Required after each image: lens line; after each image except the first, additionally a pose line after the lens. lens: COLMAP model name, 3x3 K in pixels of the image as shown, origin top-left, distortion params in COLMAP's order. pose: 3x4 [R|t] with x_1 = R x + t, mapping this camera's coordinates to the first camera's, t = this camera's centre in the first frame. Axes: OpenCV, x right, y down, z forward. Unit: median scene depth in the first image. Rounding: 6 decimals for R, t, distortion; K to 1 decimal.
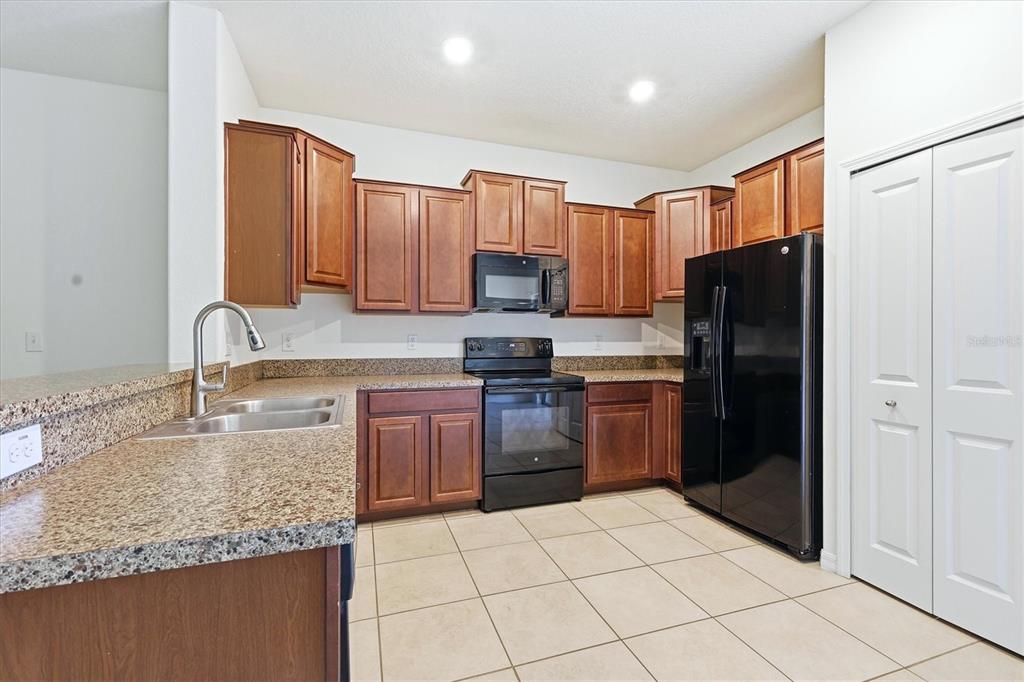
lens RADIAL K [[445.9, 0, 513.3], [0, 445.9, 336.4], [0, 0, 1]] dist [-0.000374, 0.000041]
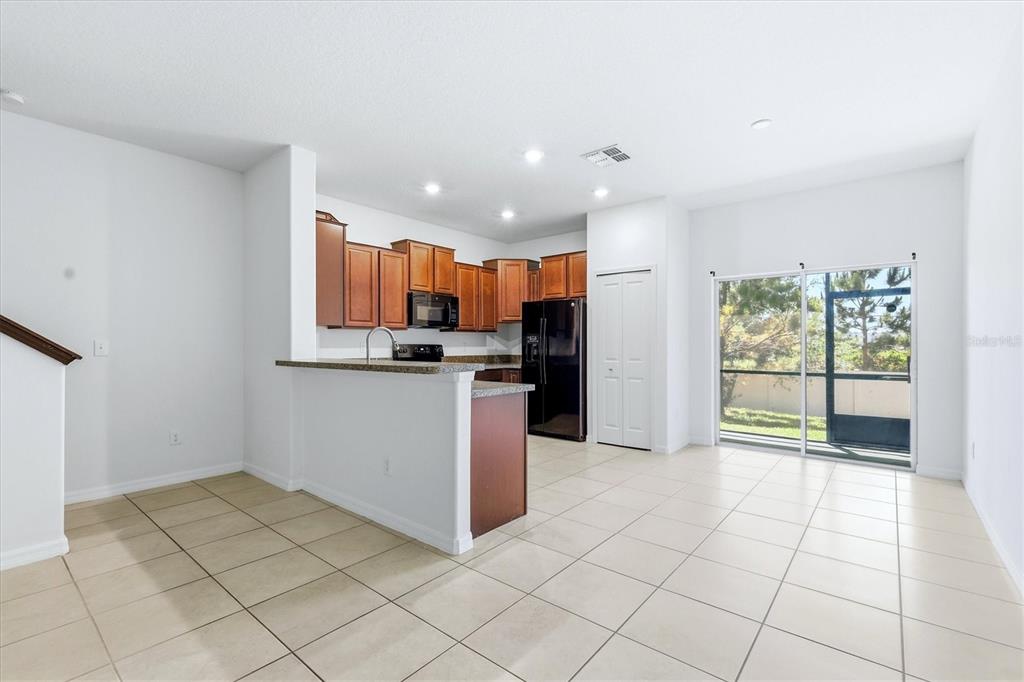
lens RADIAL K [[450.3, 0, 512.3], [0, 450.3, 343.1], [0, 0, 1]] dist [0.001617, 0.000227]
pose [[0.857775, -0.001056, 0.514024, -0.611372], [0.002954, 0.999992, -0.002875, 0.004425], [-0.514017, 0.003984, 0.857771, -0.587060]]
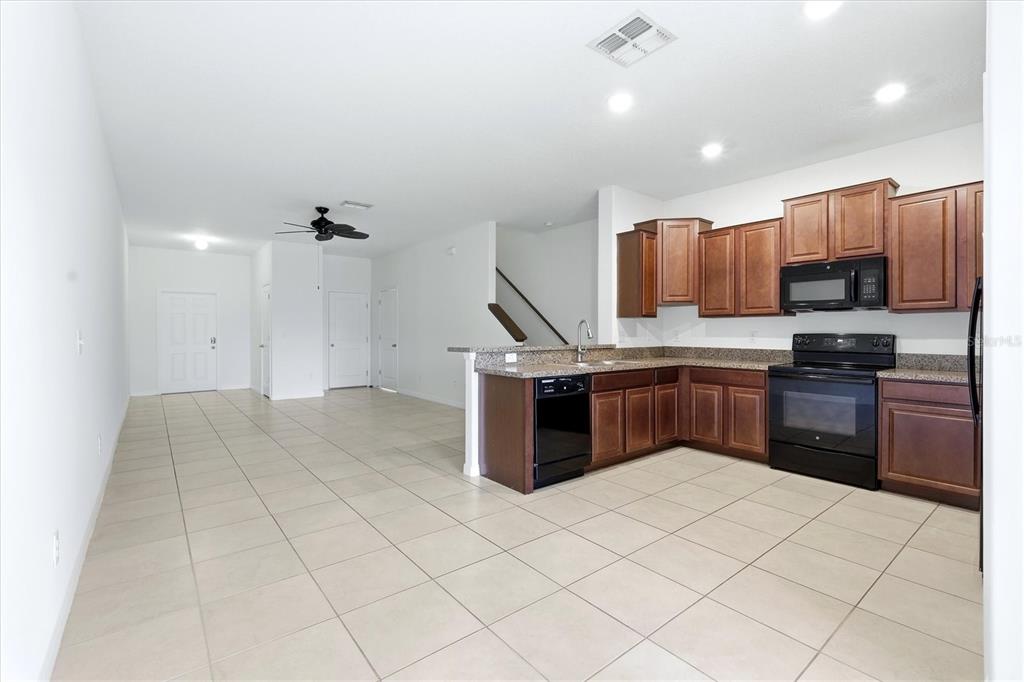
lens RADIAL K [[455.6, 0, 513.5], [0, 455.6, 332.7], [0, 0, 1]] dist [0.001014, -0.000012]
pose [[0.333781, 0.001192, -0.942650, 0.878659], [0.001628, 0.999997, 0.001841, -0.003876], [0.942649, -0.002149, 0.333778, -0.143876]]
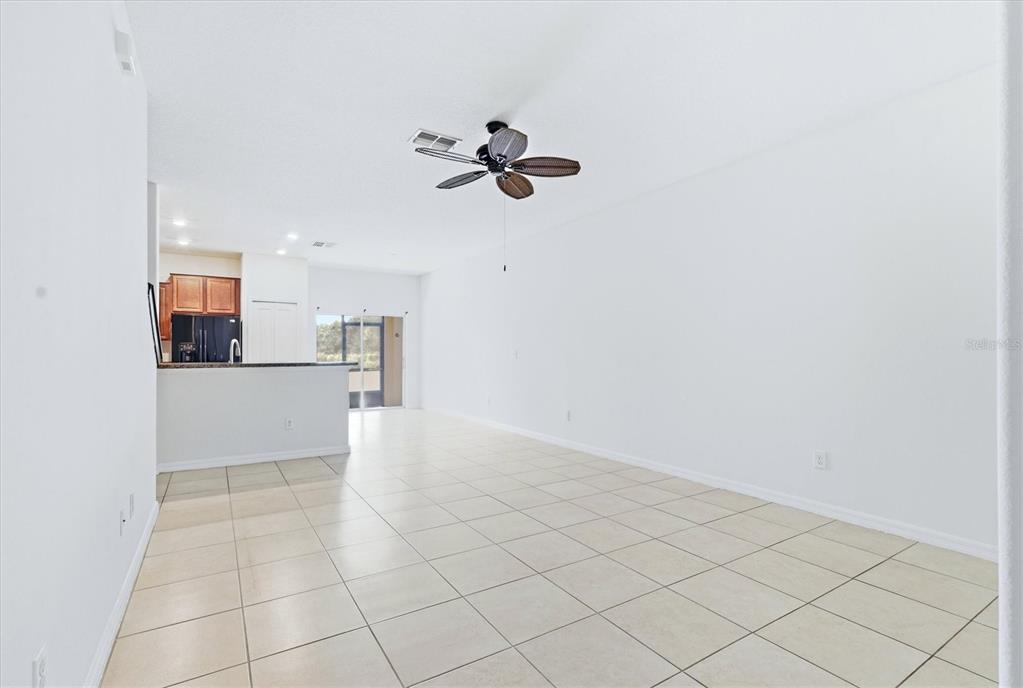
lens RADIAL K [[471.1, 0, 511.5], [0, 471.1, 344.0], [0, 0, 1]] dist [-0.012533, -0.000006]
pose [[-0.227624, 0.013978, 0.973649, -2.089739], [0.002079, 0.999902, -0.013869, 0.002076], [-0.973747, -0.001133, -0.227631, -0.051444]]
